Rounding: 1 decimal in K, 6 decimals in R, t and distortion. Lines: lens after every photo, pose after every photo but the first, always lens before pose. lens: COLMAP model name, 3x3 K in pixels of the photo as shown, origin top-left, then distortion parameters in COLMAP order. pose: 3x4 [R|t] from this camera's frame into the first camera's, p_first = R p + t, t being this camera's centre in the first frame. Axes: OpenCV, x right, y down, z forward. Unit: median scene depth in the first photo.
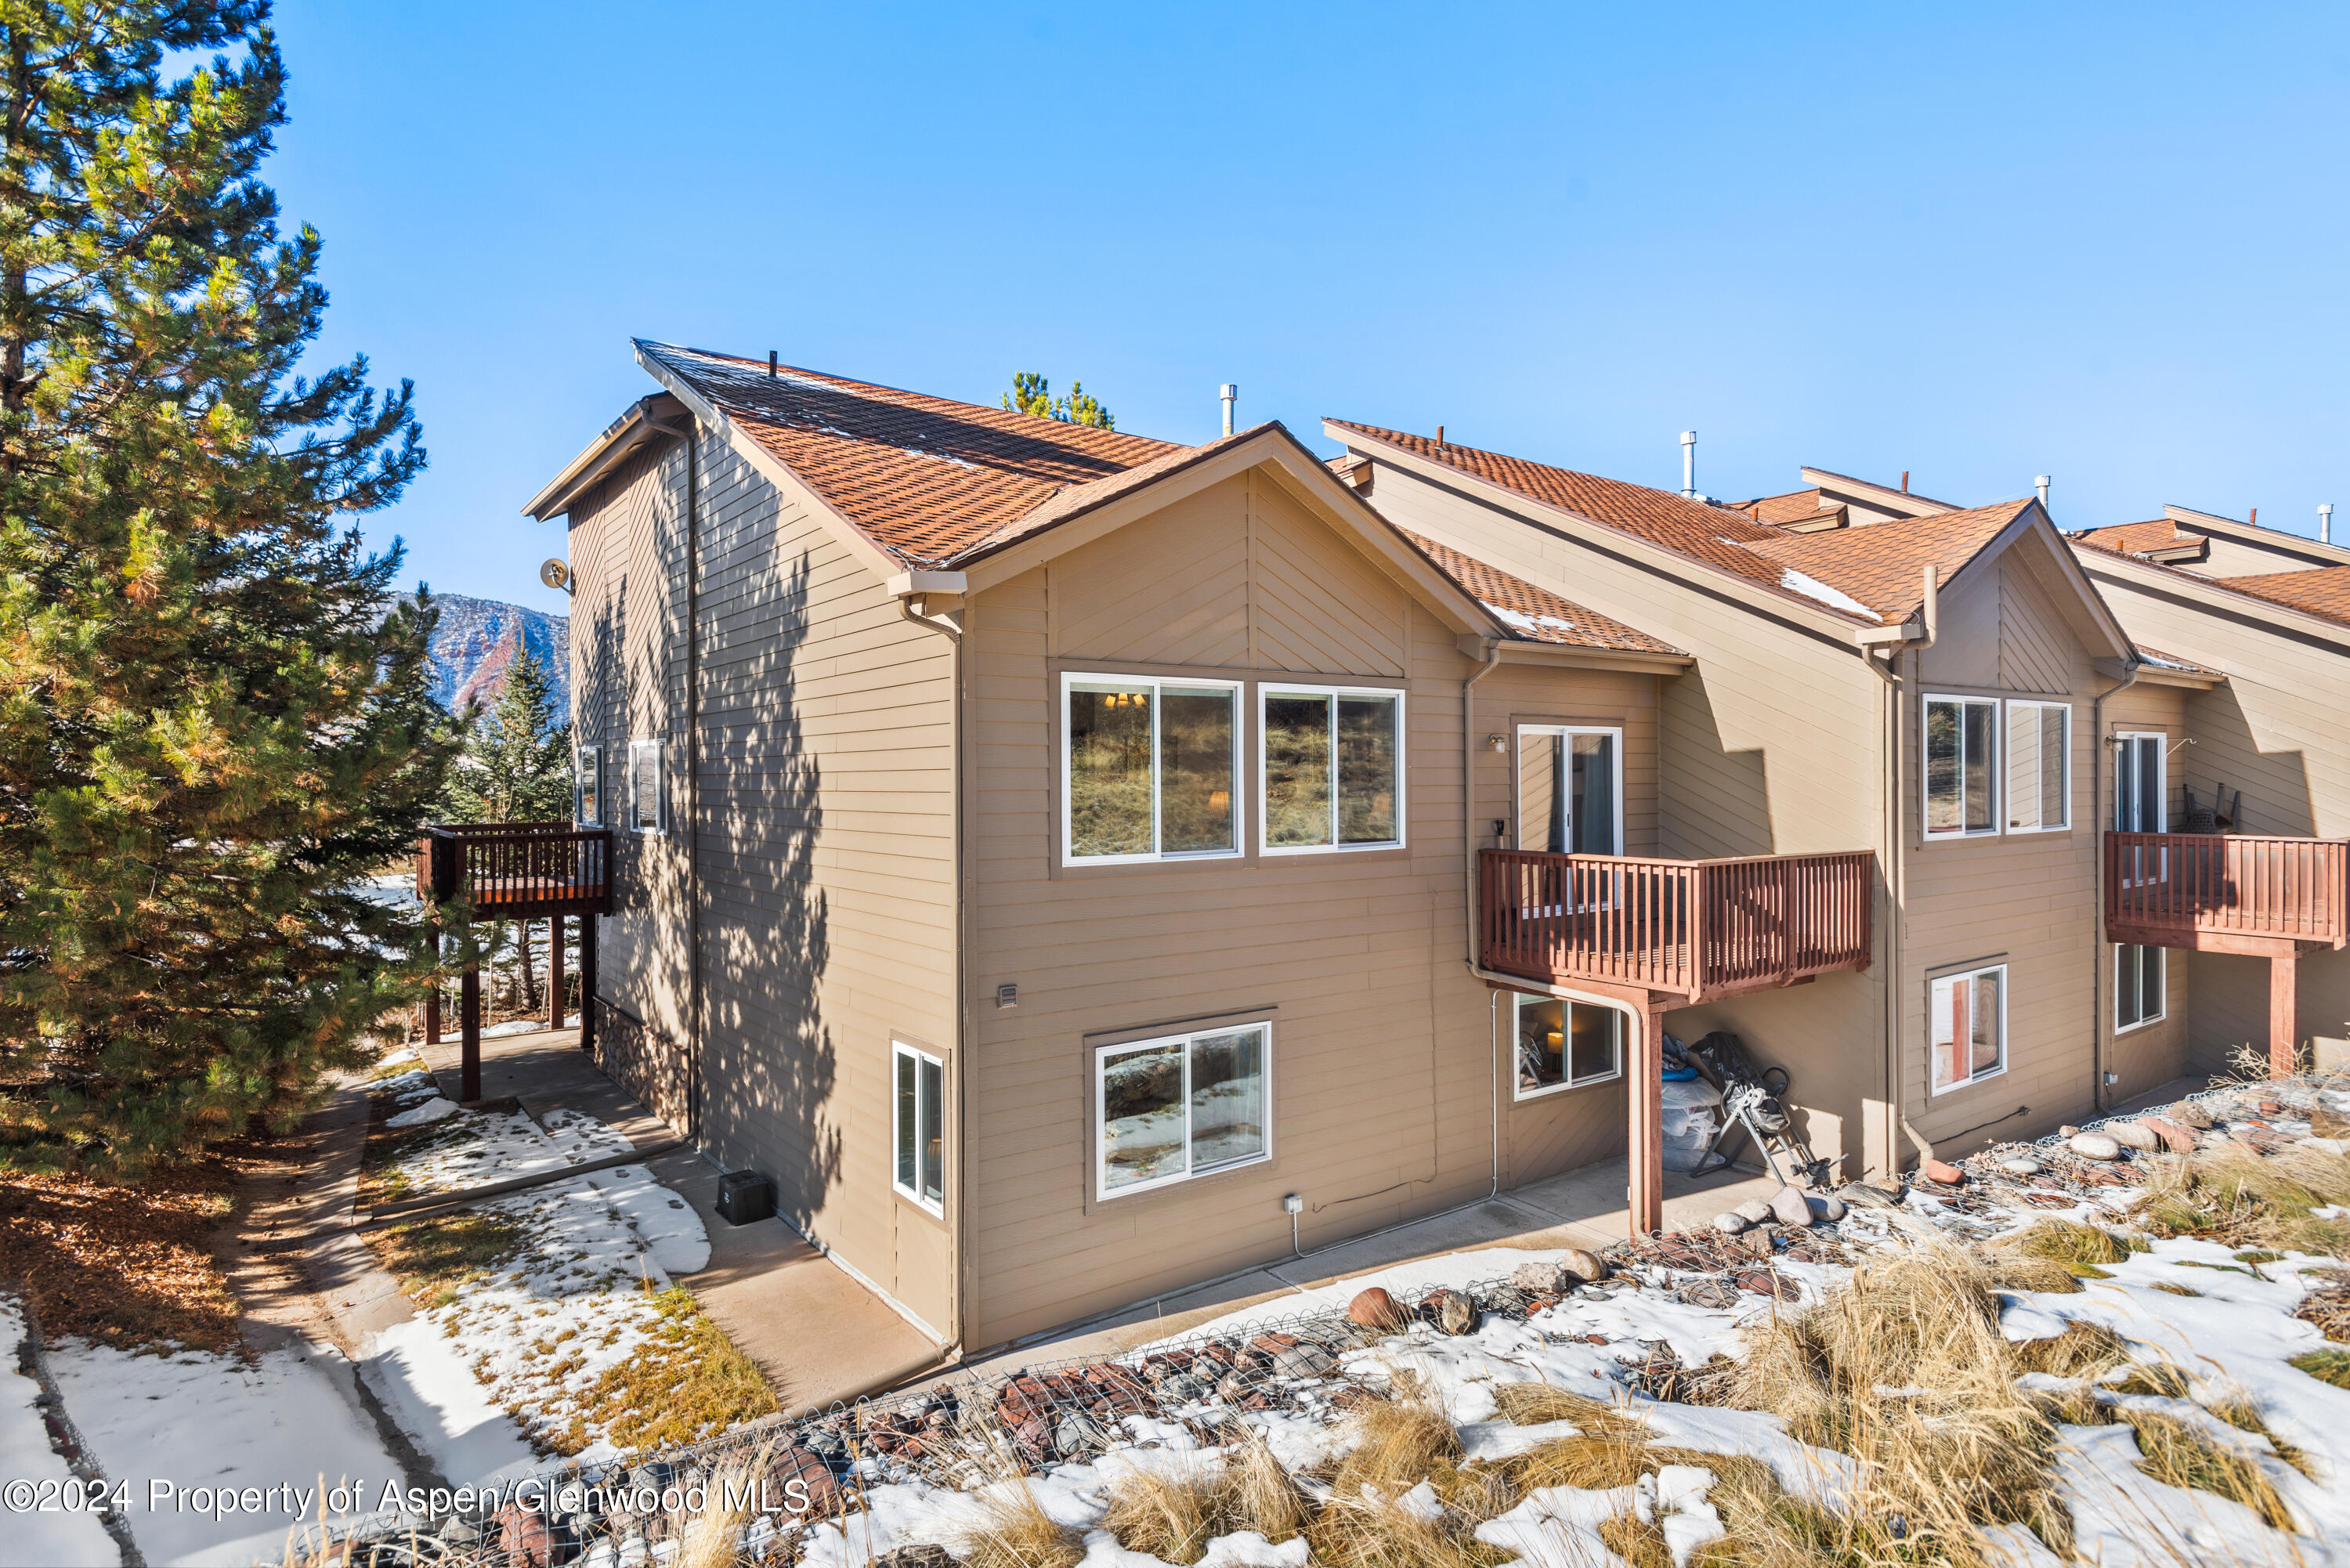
lens RADIAL K [[1248.7, 0, 1166.2], [0, 1248.7, 783.6], [0, 0, 1]] dist [0.004530, 0.000494]
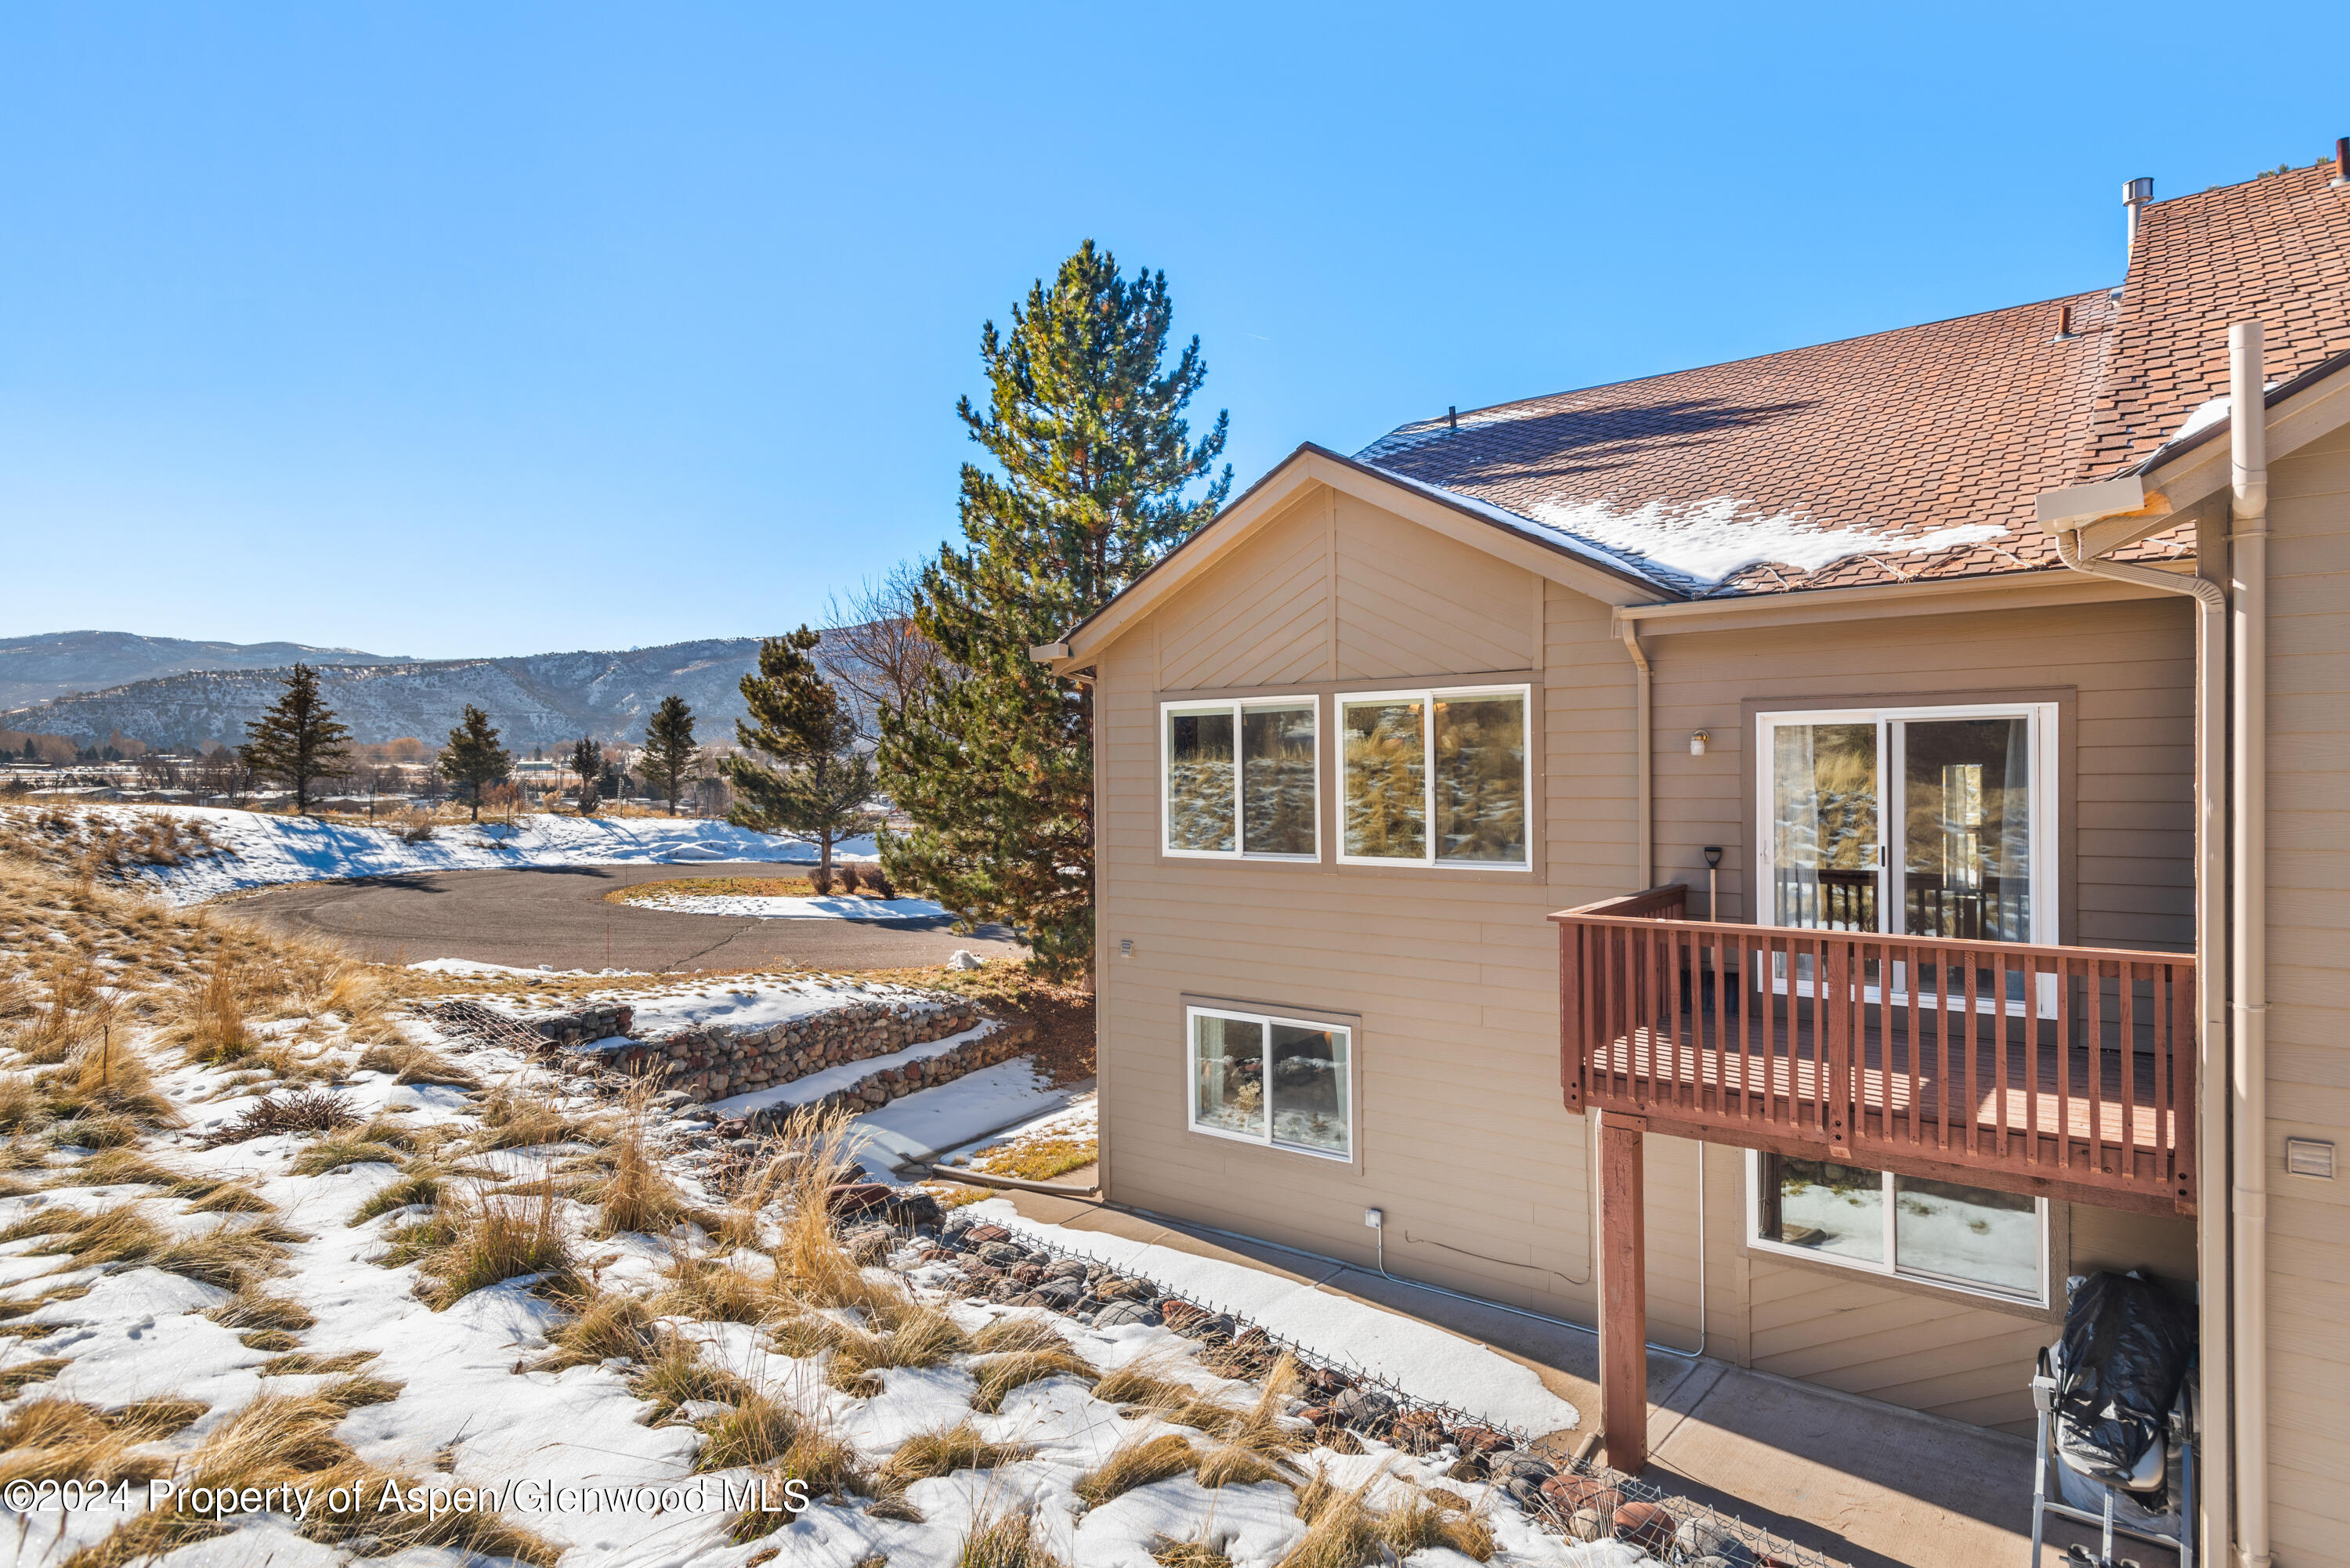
lens RADIAL K [[1248.7, 0, 1176.6], [0, 1248.7, 780.7], [0, 0, 1]] dist [0.004530, 0.000494]
pose [[0.305915, 0.016315, -0.951919, 1.007033], [0.003713, 0.999825, 0.018329, -0.028860], [0.952052, -0.009141, 0.305801, 0.559940]]
